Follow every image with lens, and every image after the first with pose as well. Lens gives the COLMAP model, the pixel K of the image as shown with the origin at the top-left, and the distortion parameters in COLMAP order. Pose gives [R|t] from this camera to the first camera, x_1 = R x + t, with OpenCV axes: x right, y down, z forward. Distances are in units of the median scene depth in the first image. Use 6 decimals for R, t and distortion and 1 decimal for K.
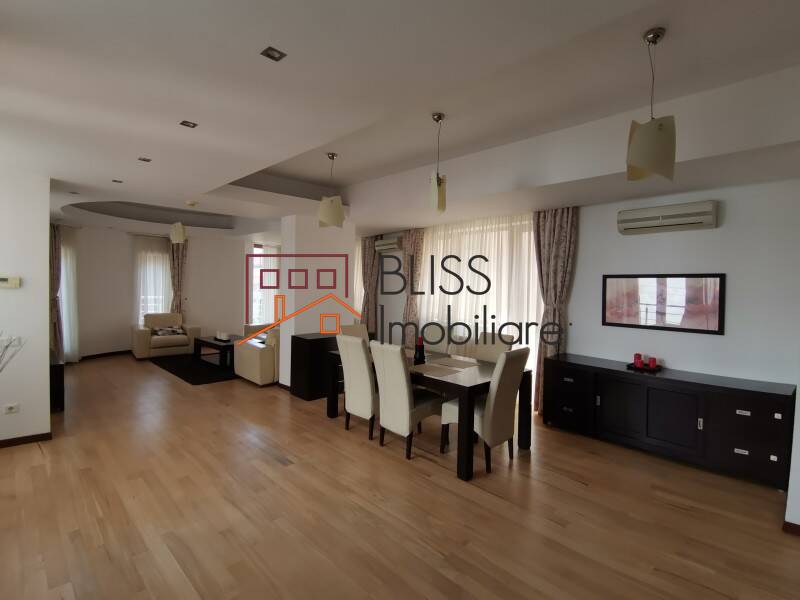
lens RADIAL K [[393.7, 0, 404.3], [0, 393.7, 293.9], [0, 0, 1]] dist [0.015230, -0.000048]
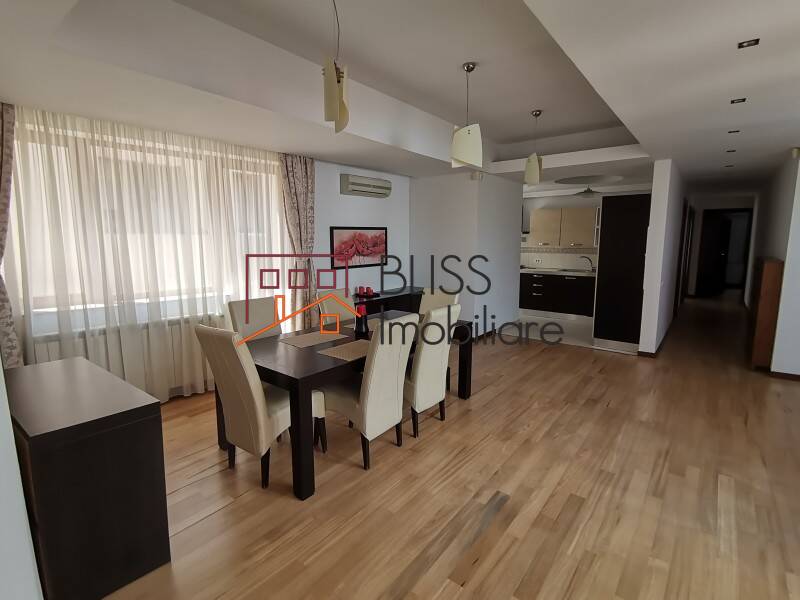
lens RADIAL K [[393.7, 0, 404.3], [0, 393.7, 293.9], [0, 0, 1]] dist [0.015230, -0.000048]
pose [[-0.119094, -0.165392, 0.979011, -0.882065], [0.023085, 0.985300, 0.169263, -0.057283], [-0.992615, 0.042759, -0.113525, 1.194383]]
